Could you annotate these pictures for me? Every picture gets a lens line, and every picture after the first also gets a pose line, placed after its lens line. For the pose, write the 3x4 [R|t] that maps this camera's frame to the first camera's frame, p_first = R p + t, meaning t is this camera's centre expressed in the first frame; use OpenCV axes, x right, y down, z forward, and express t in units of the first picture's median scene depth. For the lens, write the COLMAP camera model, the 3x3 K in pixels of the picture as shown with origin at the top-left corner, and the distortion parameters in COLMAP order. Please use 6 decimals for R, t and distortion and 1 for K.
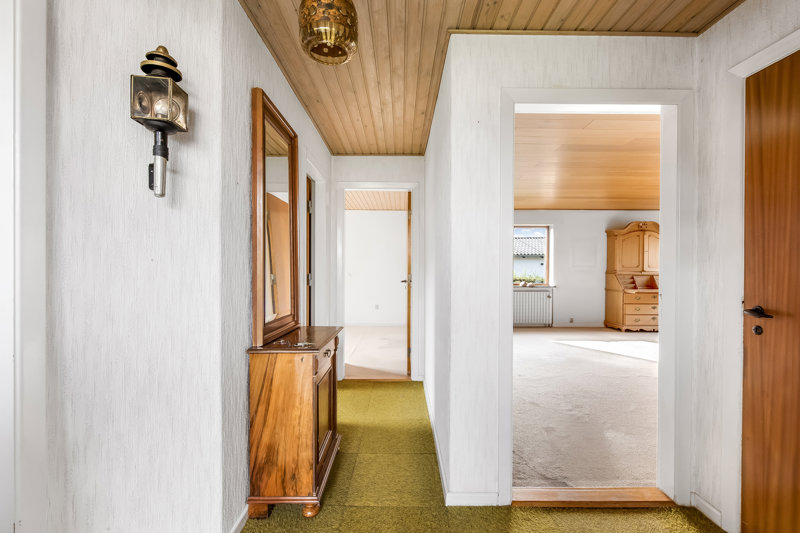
lens RADIAL K [[368.7, 0, 396.2], [0, 368.7, 268.9], [0, 0, 1]] dist [0.004194, 0.000251]
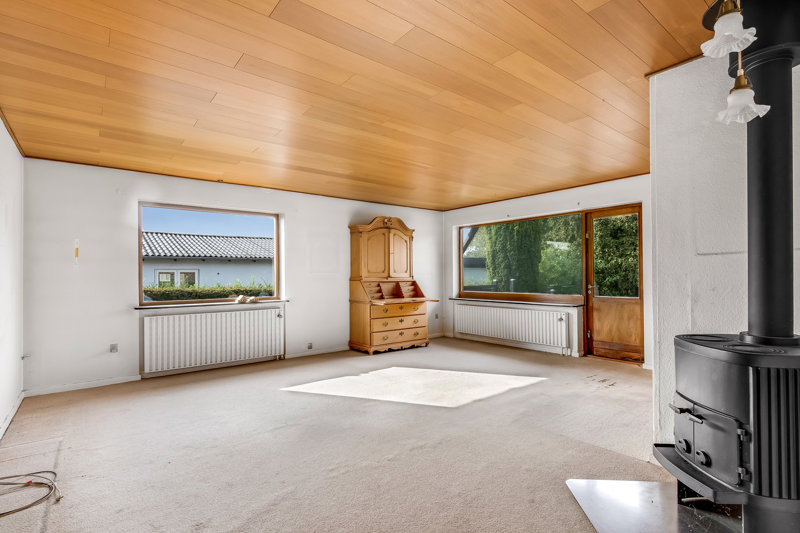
lens RADIAL K [[385.3, 0, 395.4], [0, 385.3, 272.2], [0, 0, 1]] dist [0.003131, -0.000313]
pose [[0.774732, -0.003947, 0.632278, 0.133622], [0.011345, 0.999906, -0.007660, 0.002194], [-0.632188, 0.013107, 0.774704, 0.321683]]
